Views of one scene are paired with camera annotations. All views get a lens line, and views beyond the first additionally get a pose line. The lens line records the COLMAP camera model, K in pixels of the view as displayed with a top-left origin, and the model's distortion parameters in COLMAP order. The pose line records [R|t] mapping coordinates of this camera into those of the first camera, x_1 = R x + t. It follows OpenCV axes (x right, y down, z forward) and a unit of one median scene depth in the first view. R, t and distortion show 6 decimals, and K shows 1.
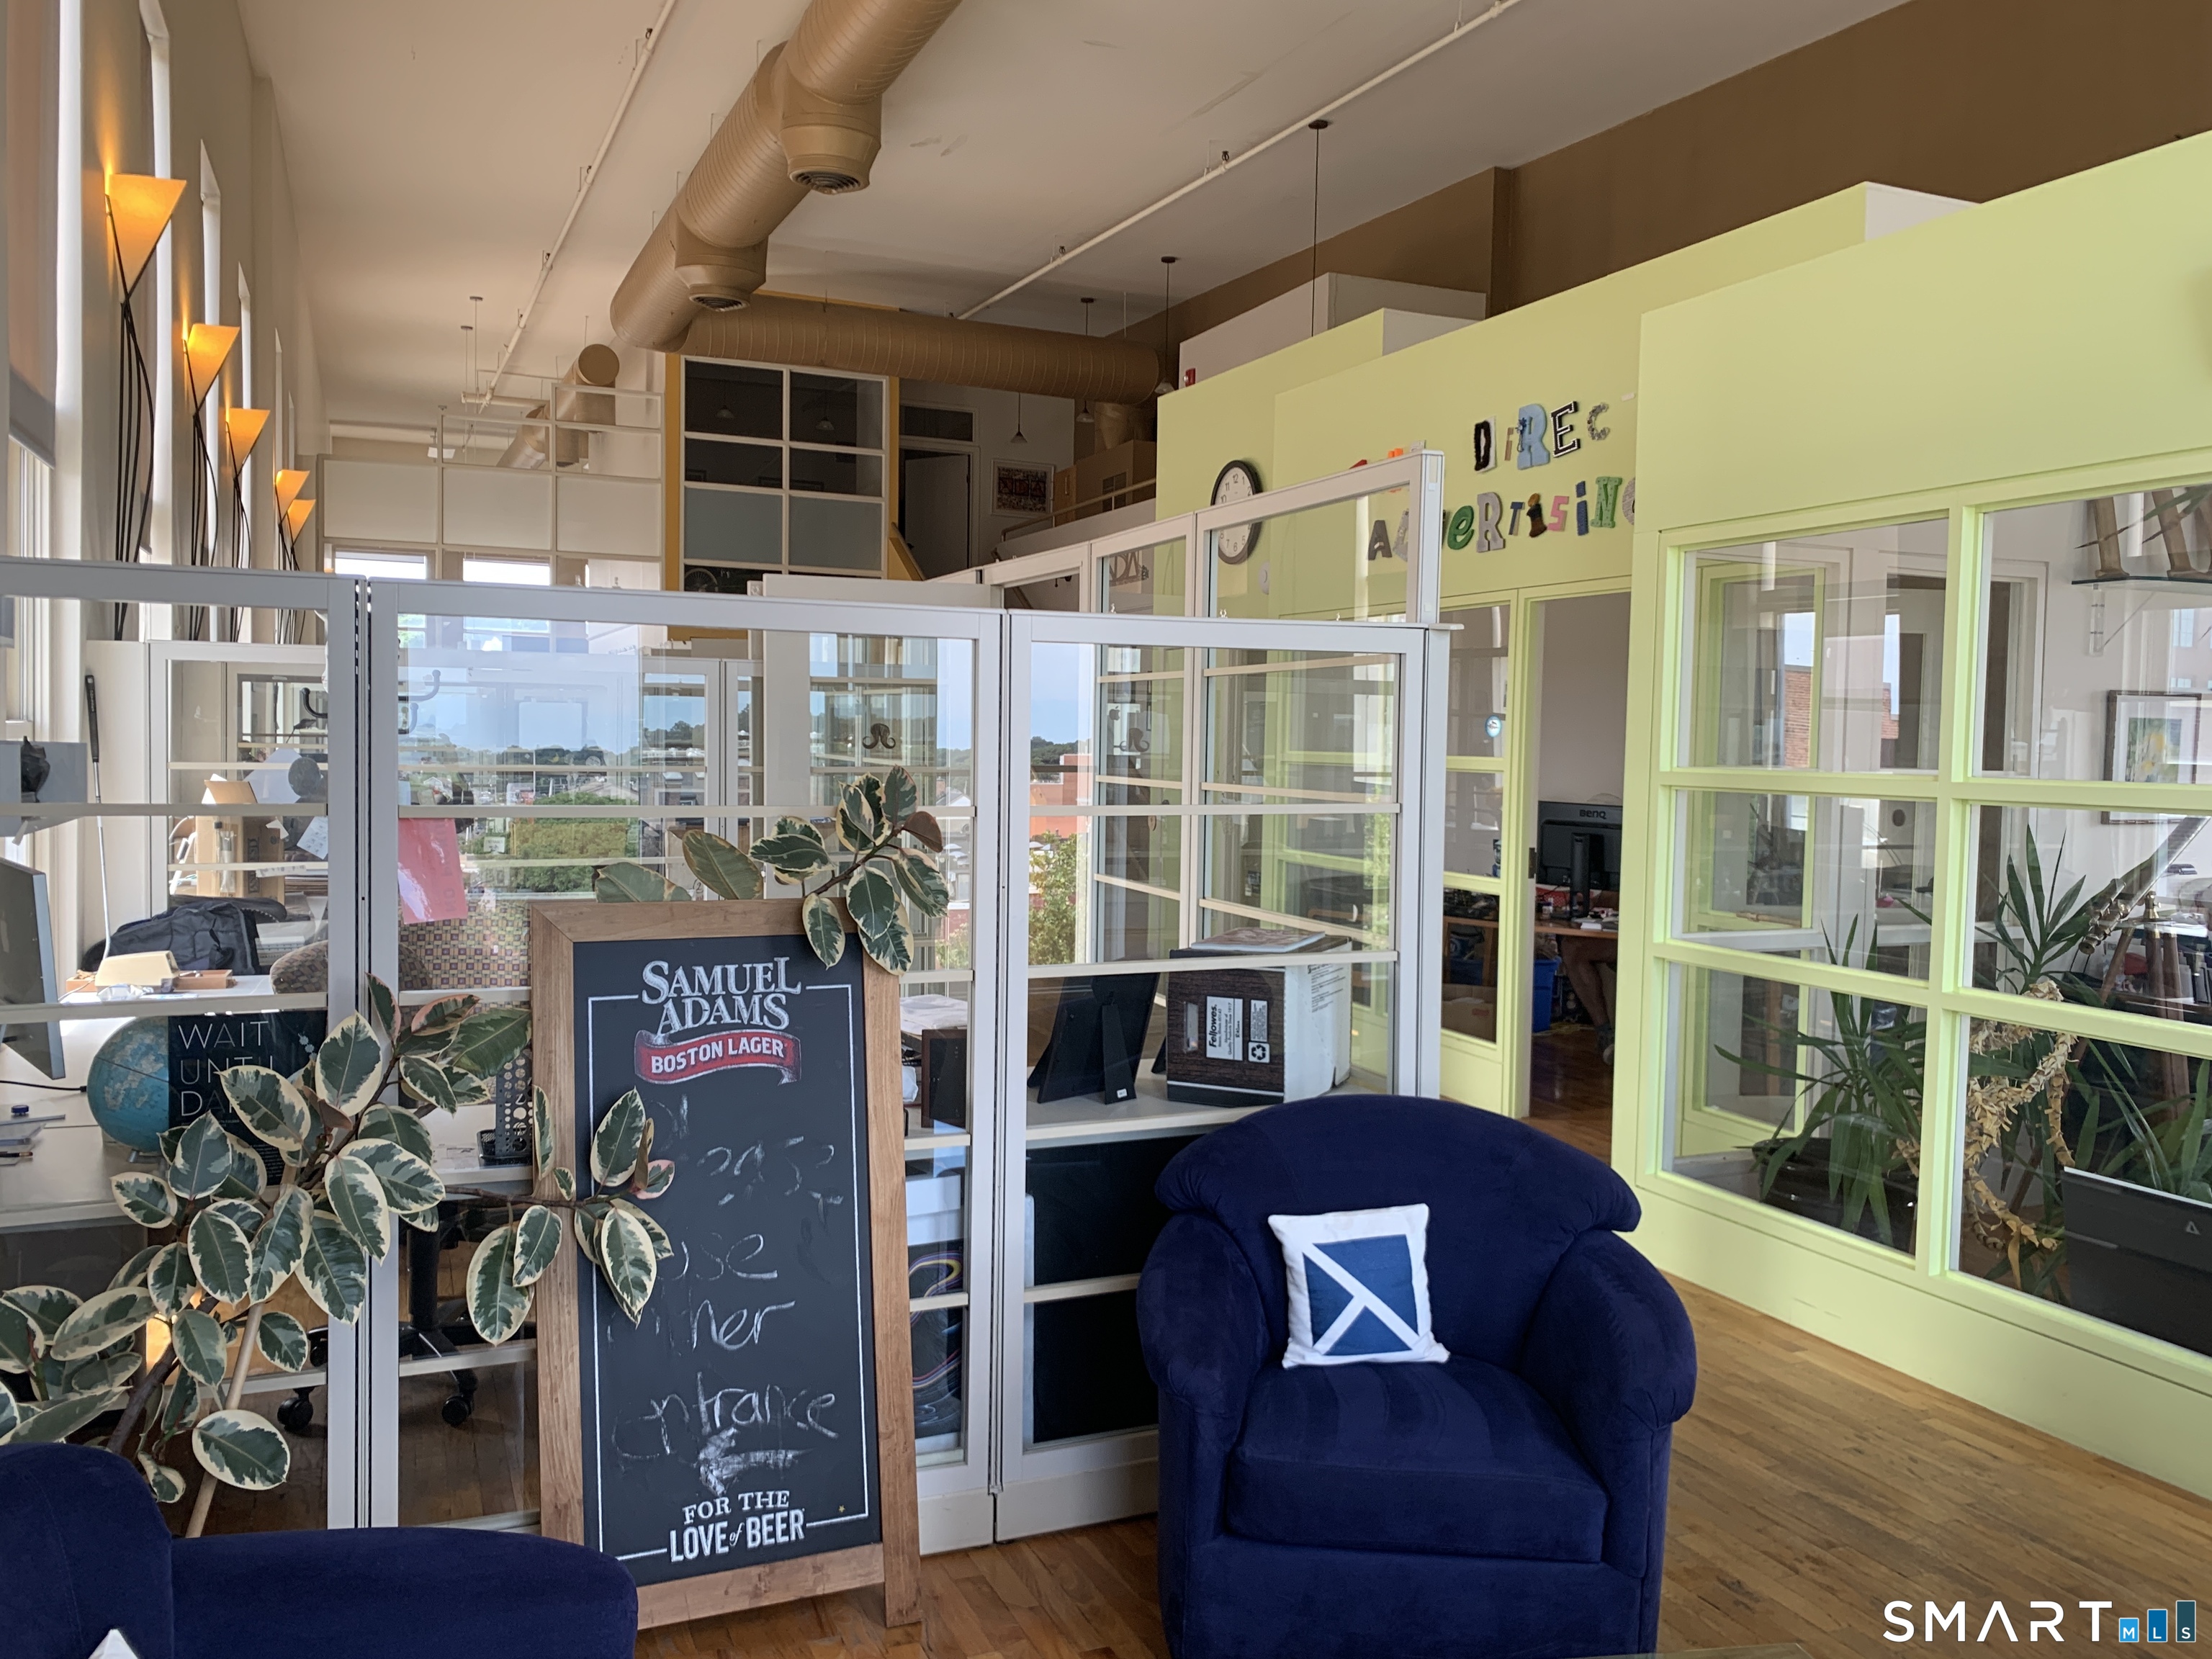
lens RADIAL K [[1720.2, 0, 1107.2], [0, 1720.2, 817.4], [0, 0, 1]] dist [0.008429, -0.010111]
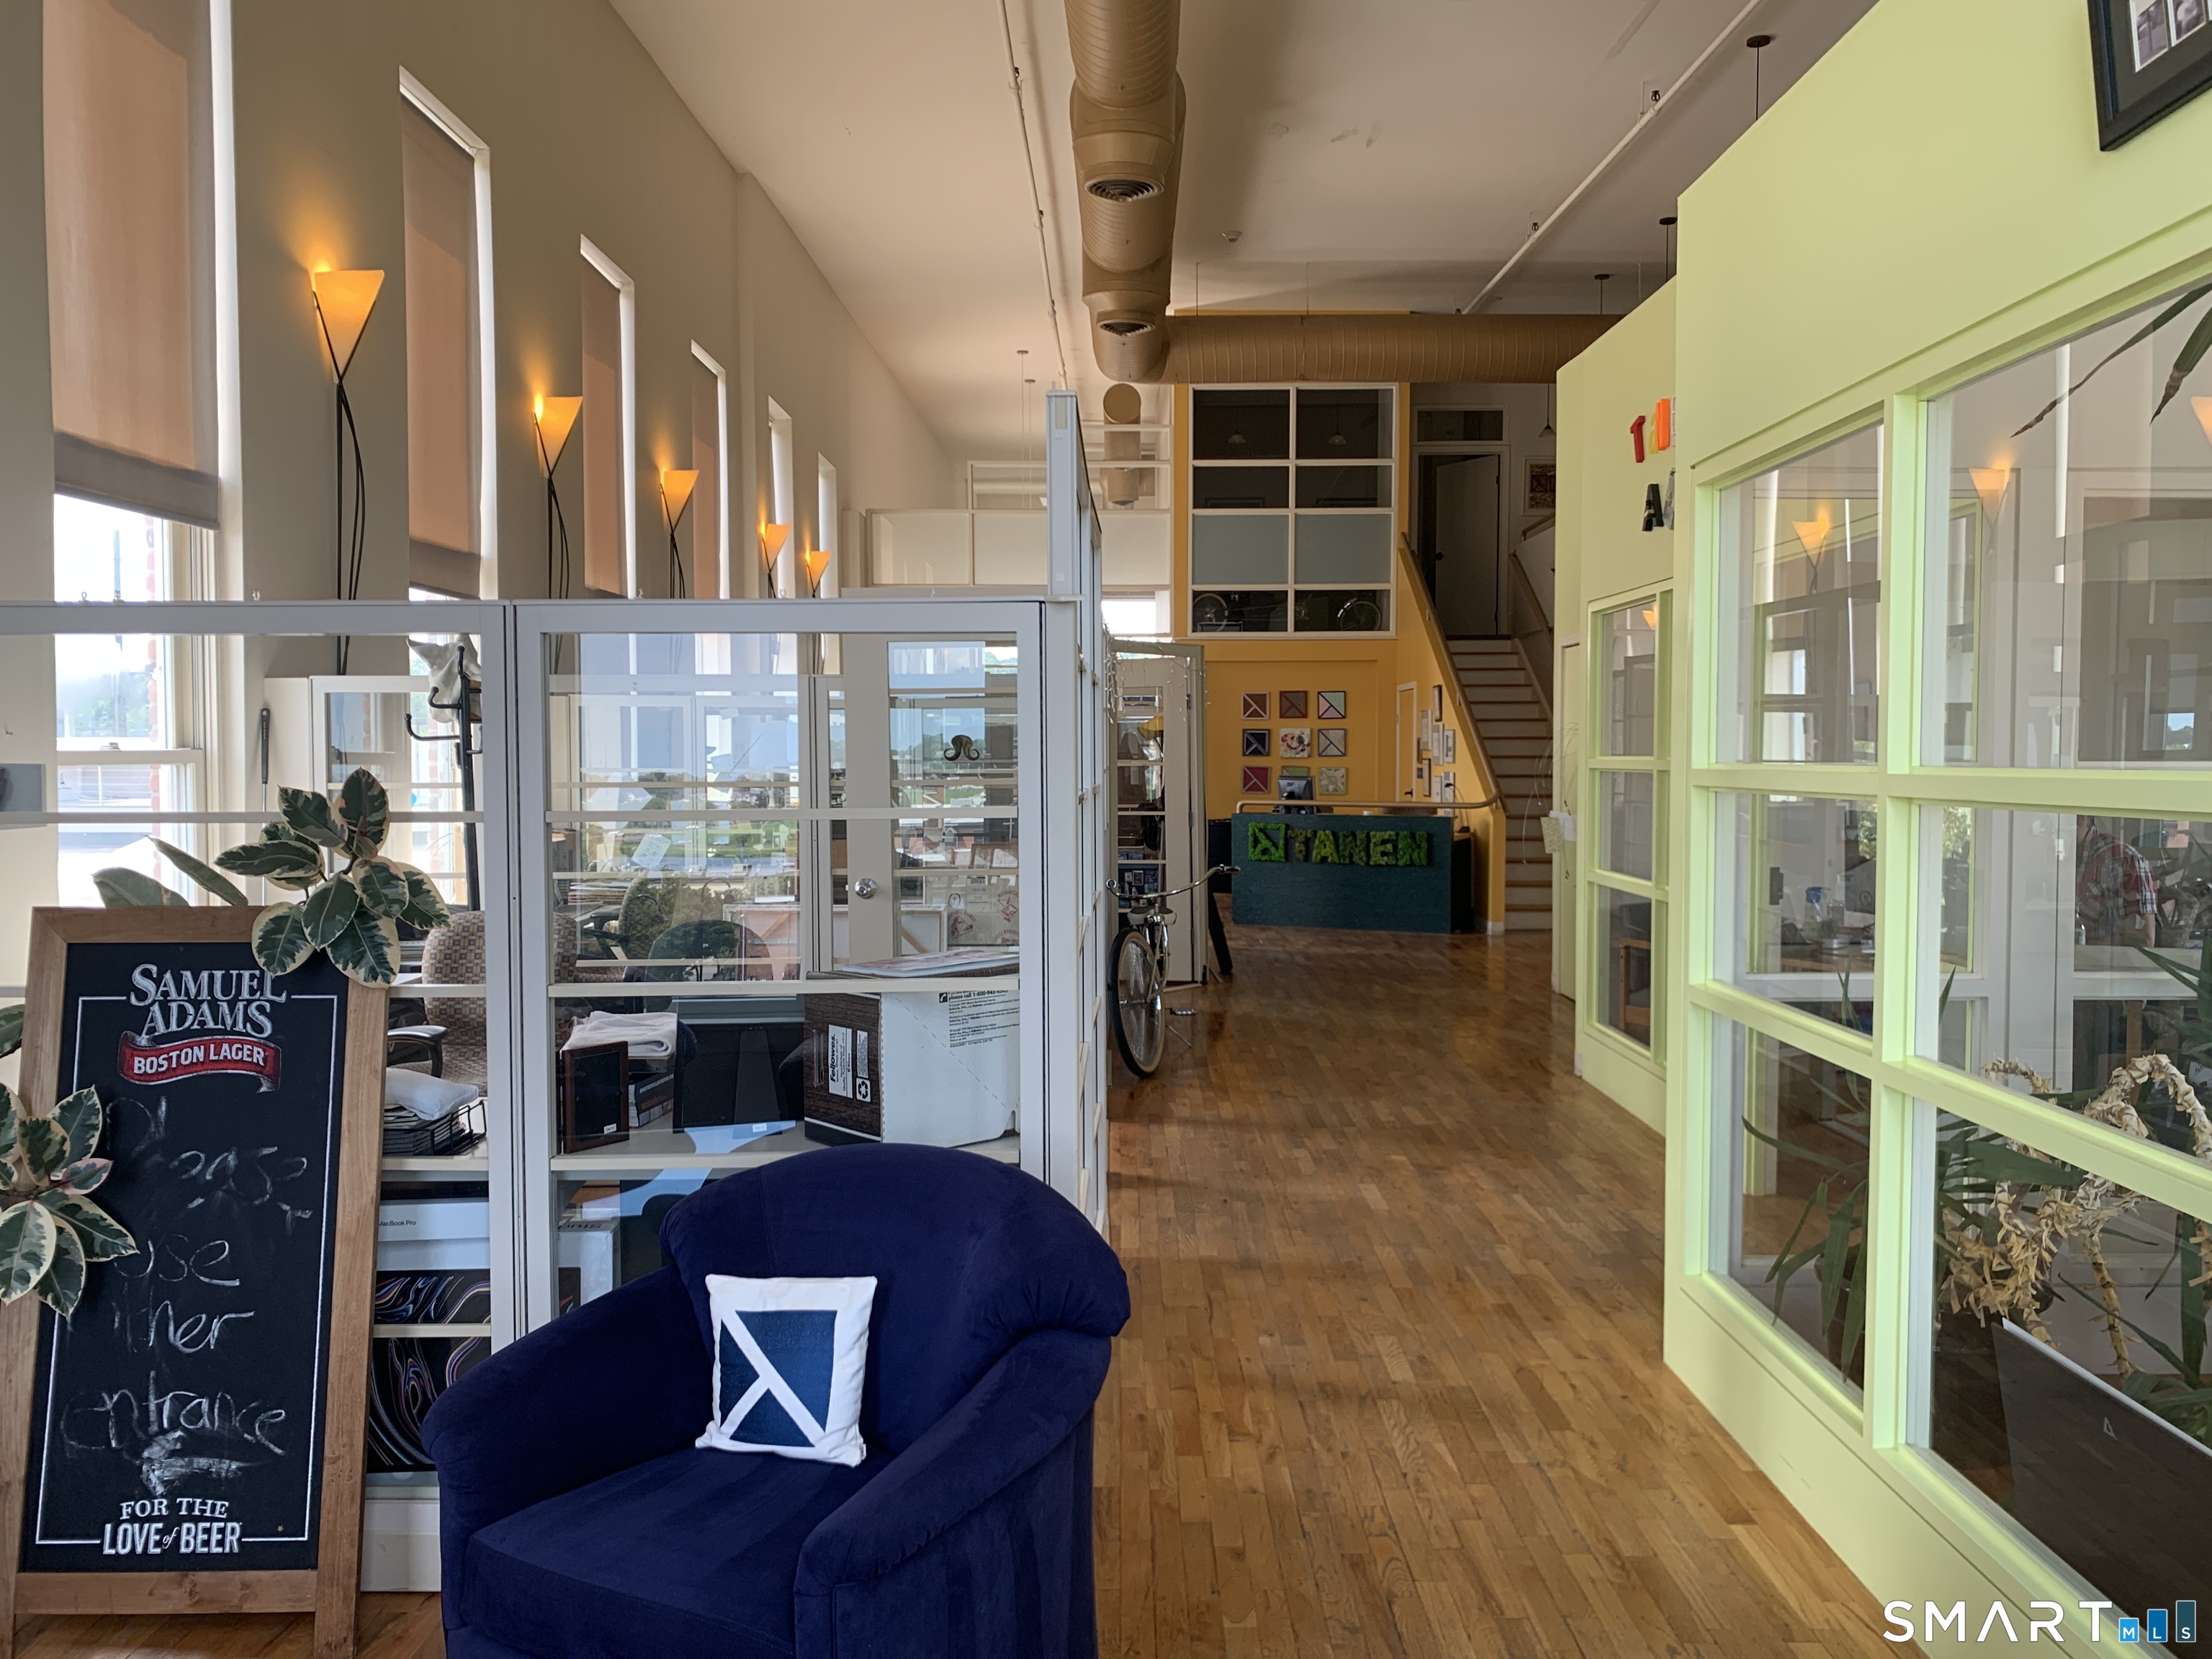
lens RADIAL K [[1720.2, 0, 1110.7], [0, 1720.2, 840.8], [0, 0, 1]] dist [0.008429, -0.010111]
pose [[0.918344, -0.002004, -0.395778, 0.658323], [0.001722, 0.999998, -0.001068, 0.011959], [0.395779, 0.000299, 0.918346, 0.282430]]
